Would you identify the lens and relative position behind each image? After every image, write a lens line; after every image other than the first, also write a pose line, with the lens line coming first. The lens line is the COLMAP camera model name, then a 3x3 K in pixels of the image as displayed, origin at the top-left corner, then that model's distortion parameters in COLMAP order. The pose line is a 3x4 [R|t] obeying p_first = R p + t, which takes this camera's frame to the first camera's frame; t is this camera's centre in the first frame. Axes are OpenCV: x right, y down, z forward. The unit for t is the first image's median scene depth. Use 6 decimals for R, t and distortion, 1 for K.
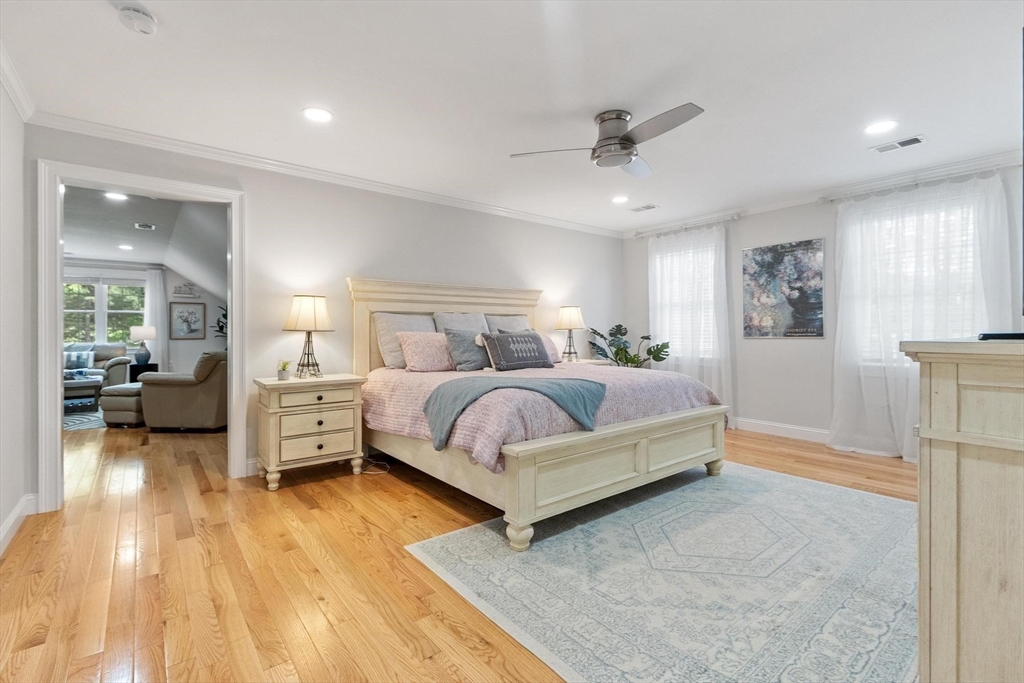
lens RADIAL K [[455.2, 0, 506.7], [0, 455.2, 332.5], [0, 0, 1]] dist [0.000061, 0.000170]
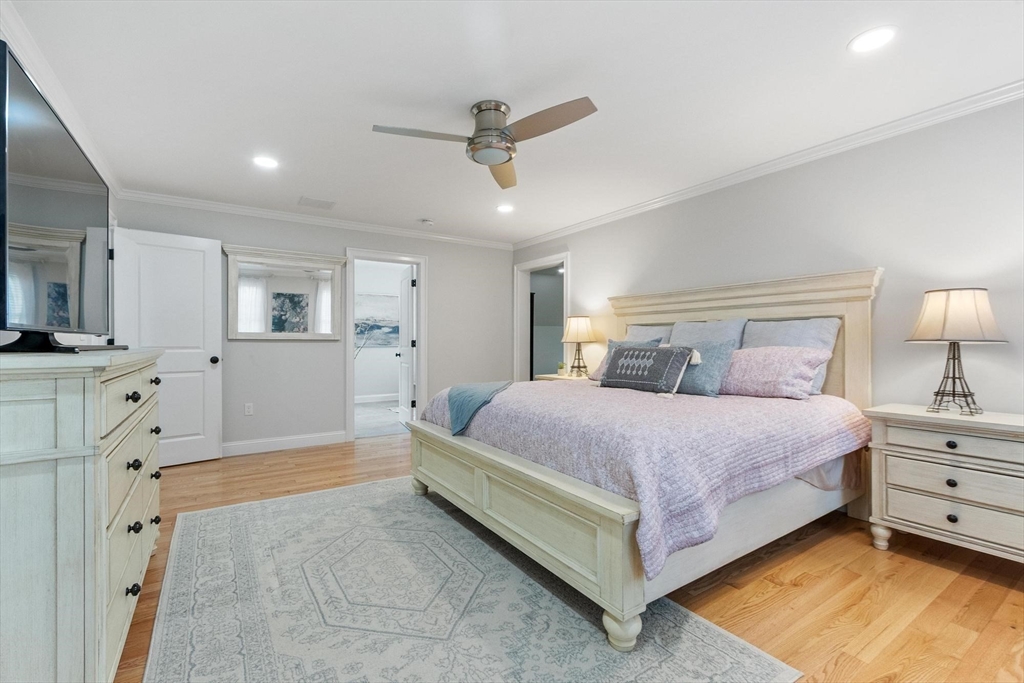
lens RADIAL K [[457.0, 0, 512.0], [0, 457.0, 341.5], [0, 0, 1]] dist [-0.023427, -0.000472]
pose [[-0.088071, -0.006259, -0.996094, 1.176090], [-0.016273, 0.999856, -0.004844, 0.005007], [0.995981, 0.015782, -0.088161, 1.166630]]
